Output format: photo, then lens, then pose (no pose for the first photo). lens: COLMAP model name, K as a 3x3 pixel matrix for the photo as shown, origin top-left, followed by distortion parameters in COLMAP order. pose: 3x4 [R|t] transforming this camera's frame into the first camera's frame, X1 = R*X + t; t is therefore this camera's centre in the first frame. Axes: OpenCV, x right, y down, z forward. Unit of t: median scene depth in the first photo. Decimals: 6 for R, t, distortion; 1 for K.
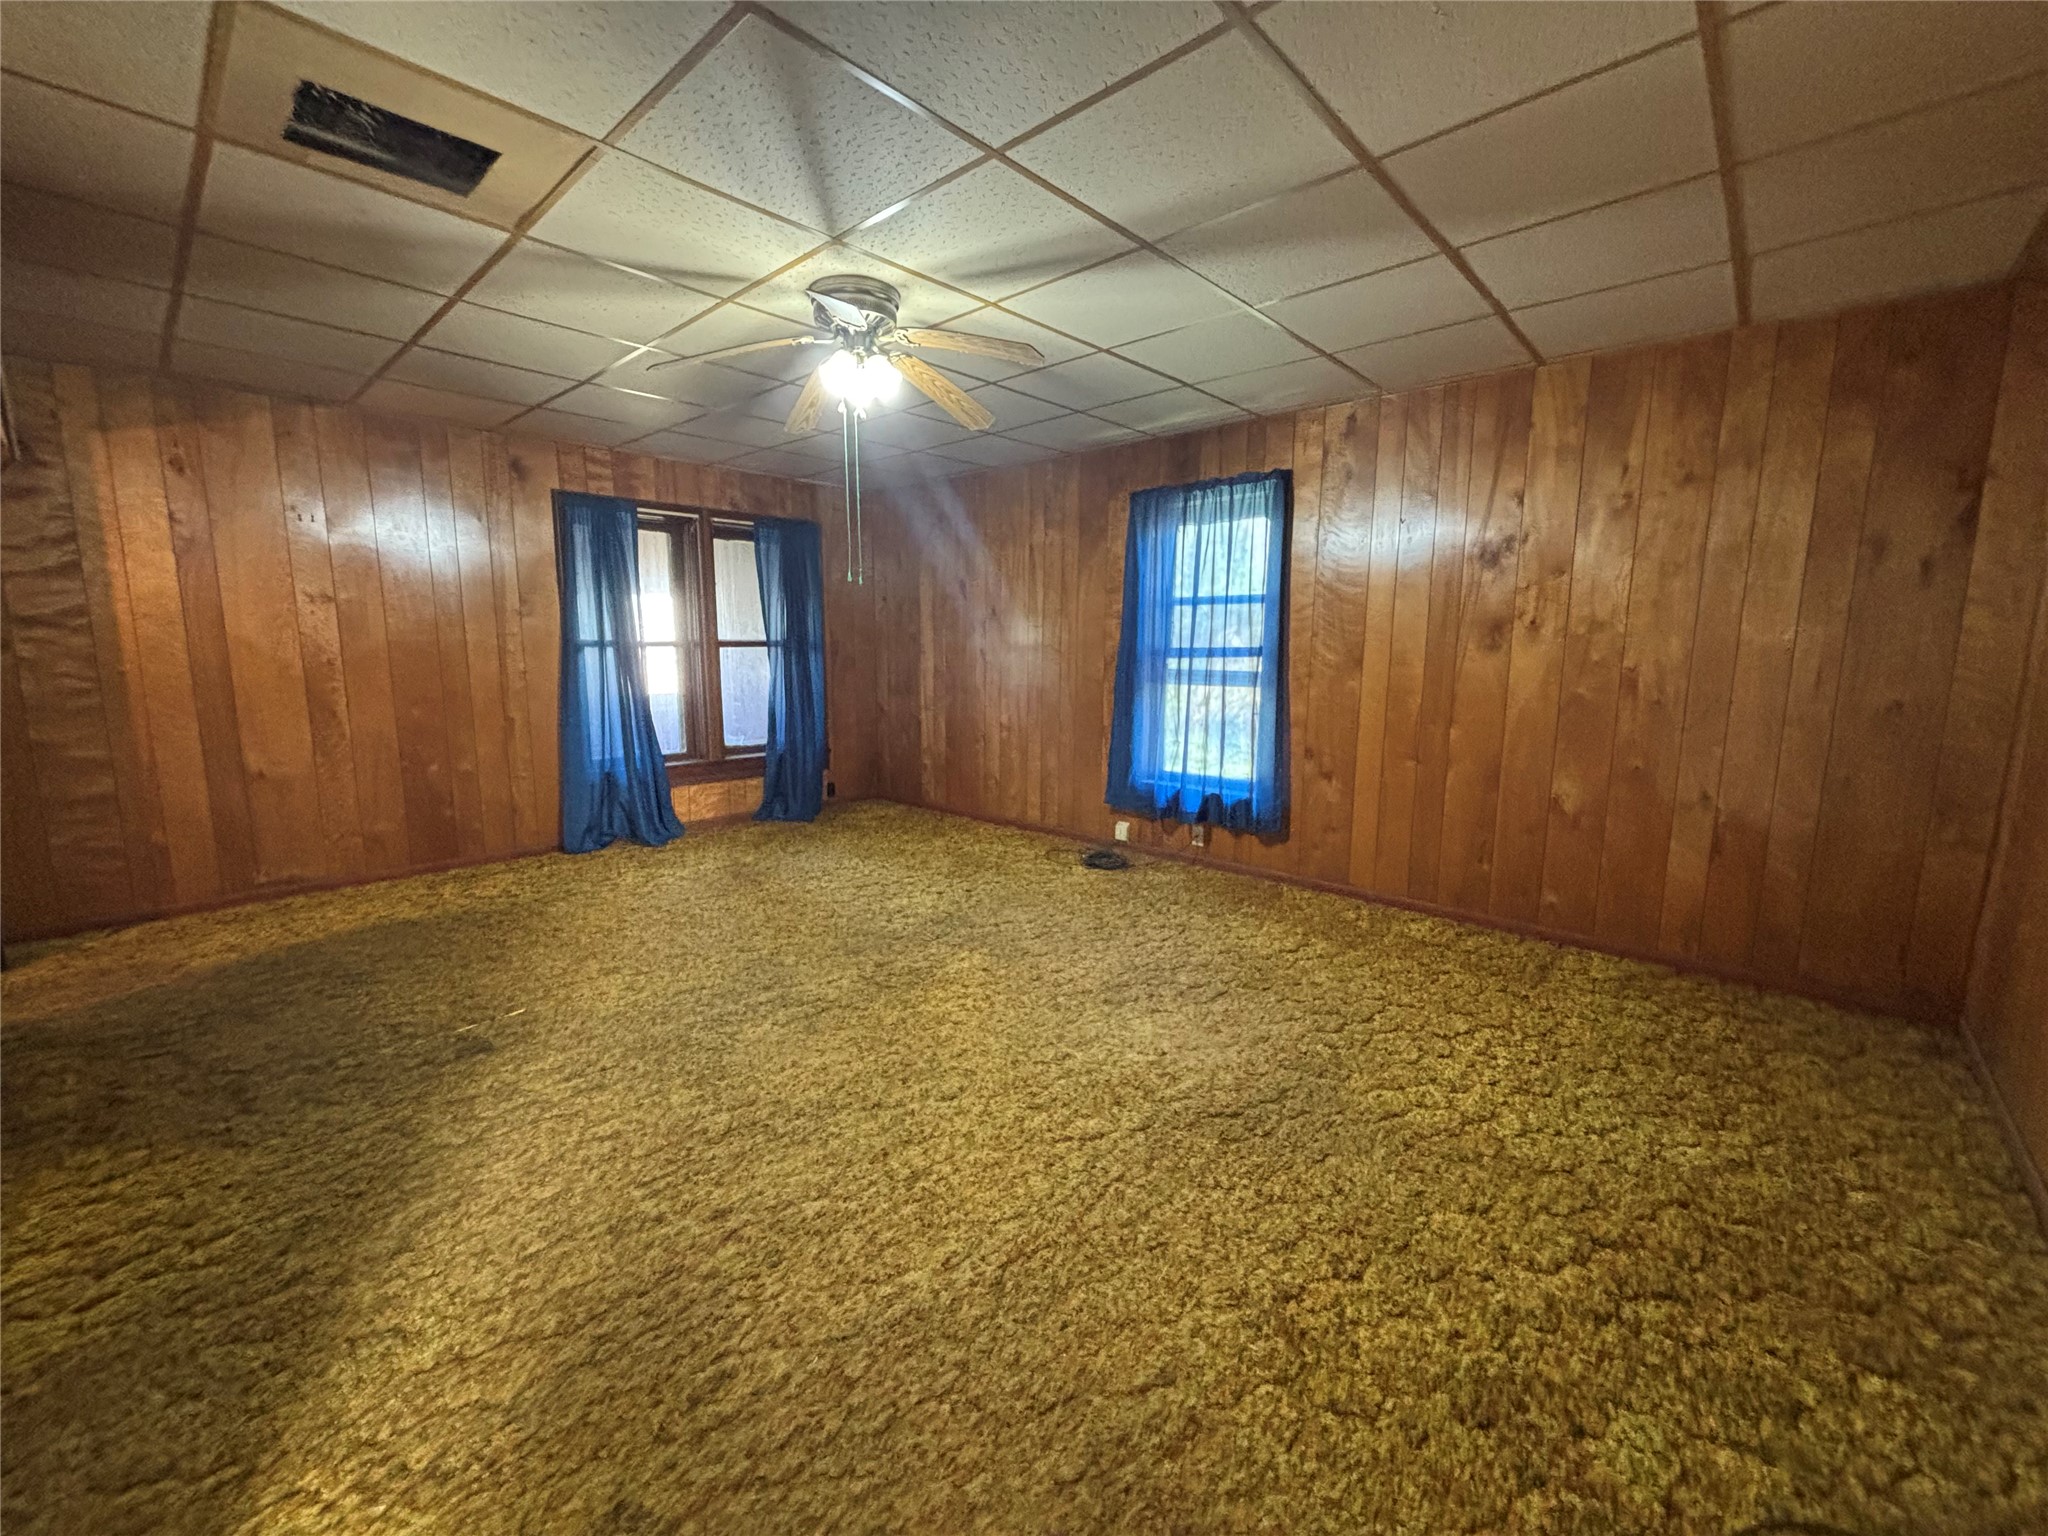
lens RADIAL K [[825.2, 0, 1019.7], [0, 825.2, 771.8], [0, 0, 1]] dist [0.007736, -0.002549]
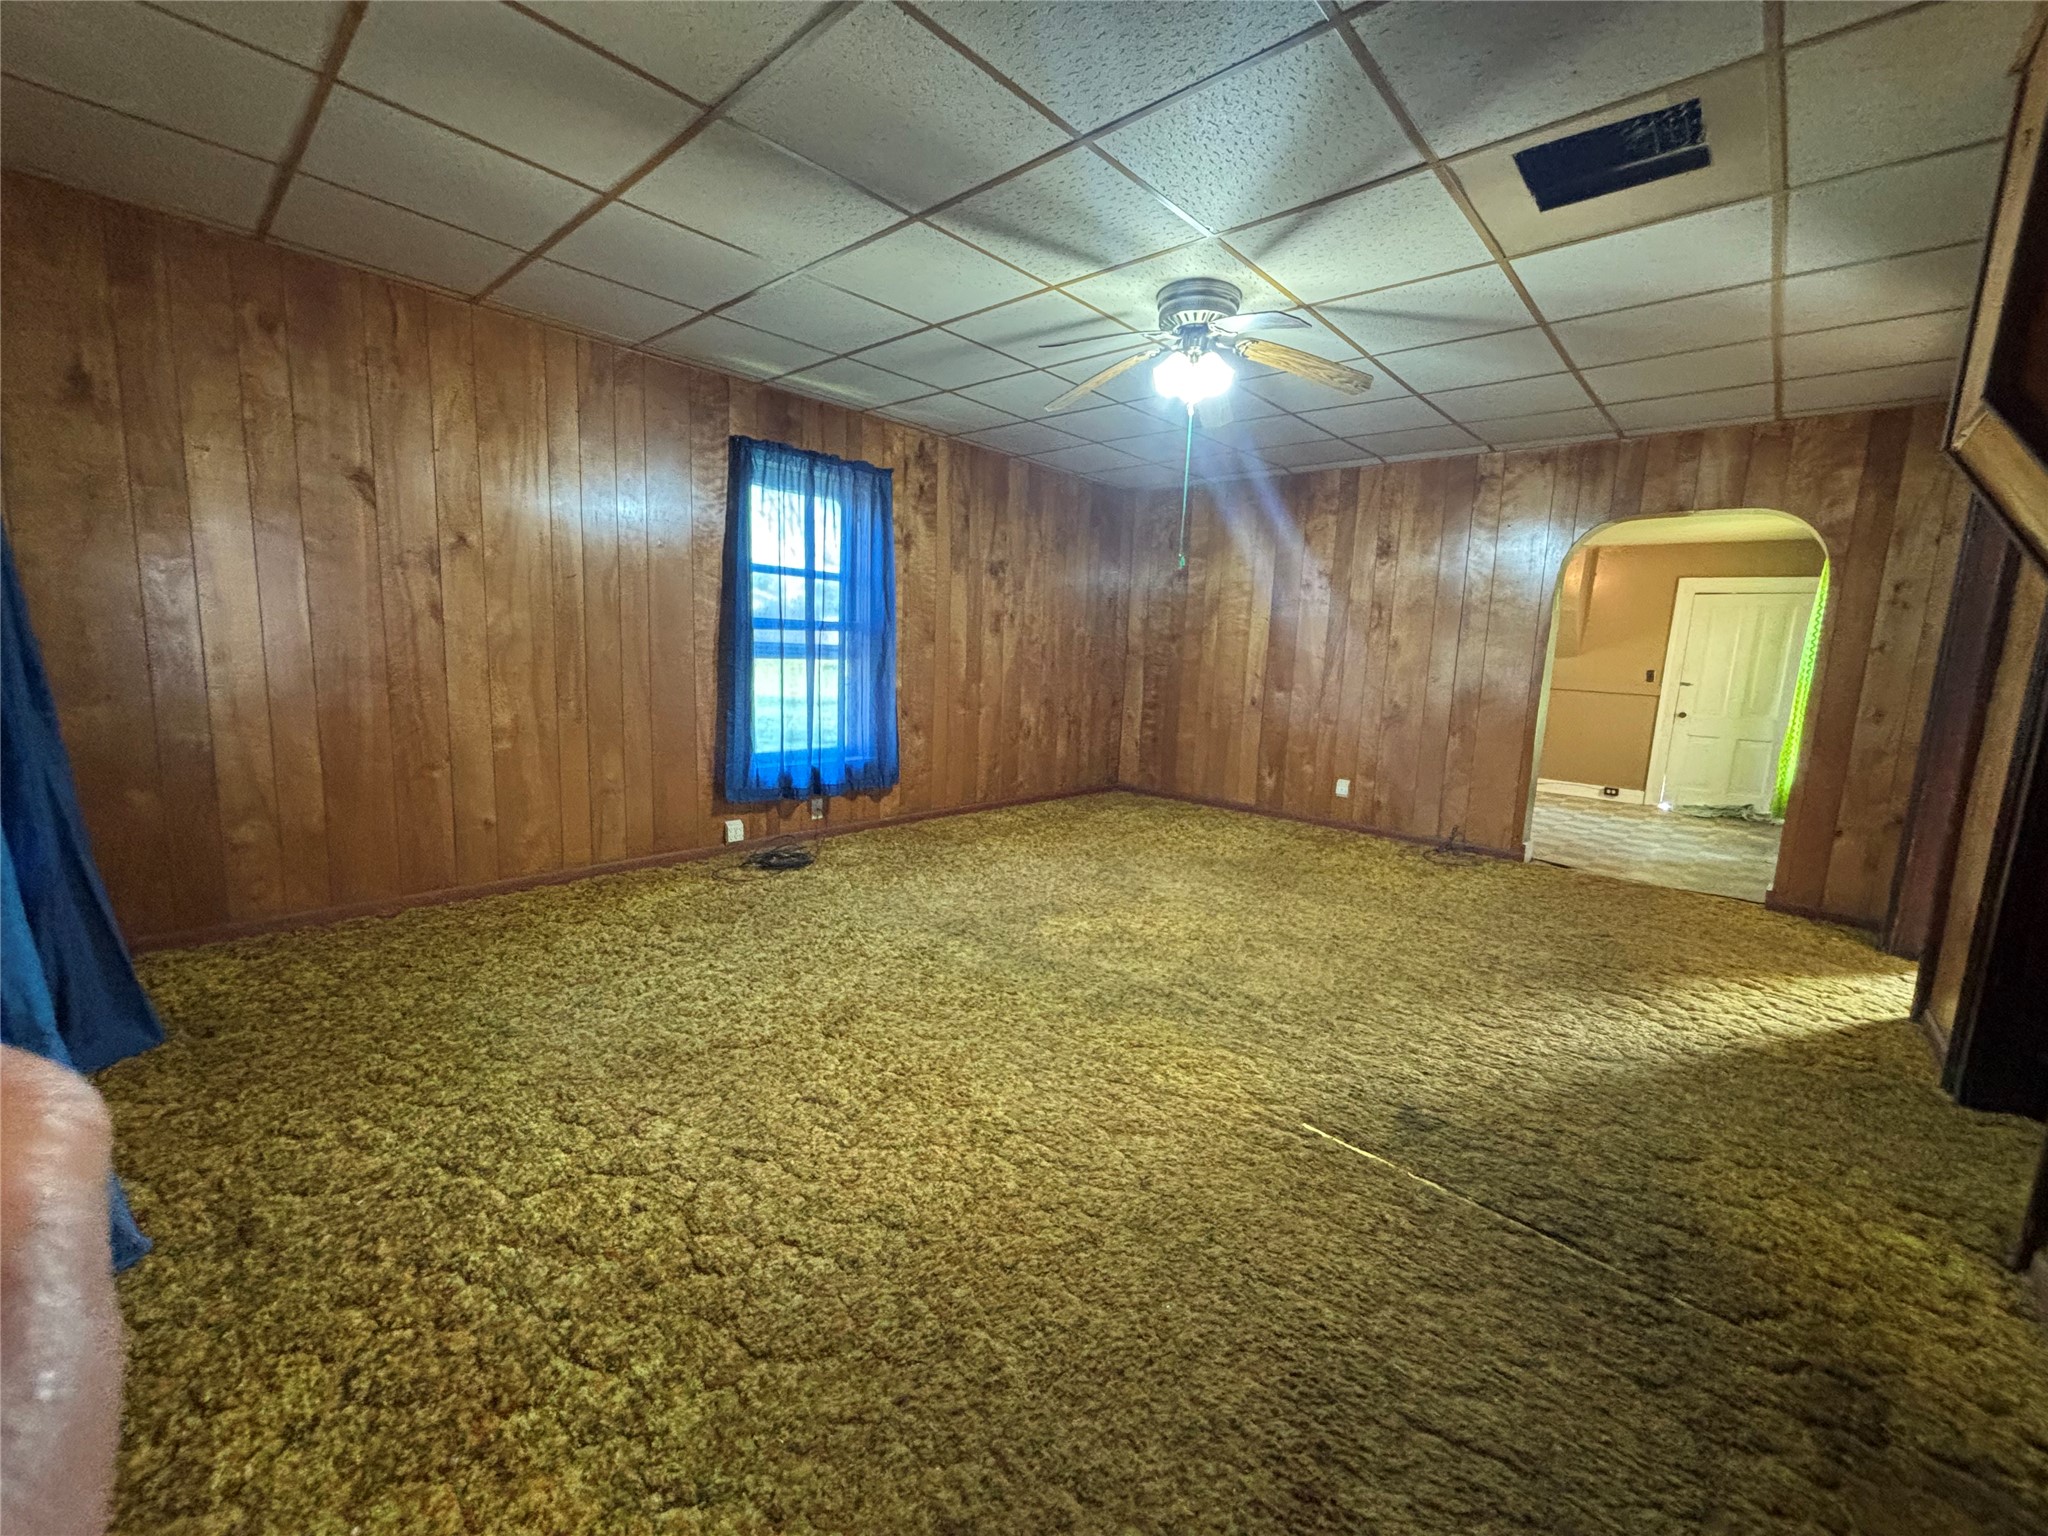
lens RADIAL K [[825.2, 0, 1028.4], [0, 825.2, 768.9], [0, 0, 1]] dist [0.007736, -0.002549]
pose [[-0.014361, -0.152985, 0.988124, -0.809499], [0.111603, 0.981806, 0.153629, -0.100491], [-0.993649, 0.112484, 0.002974, 0.772330]]
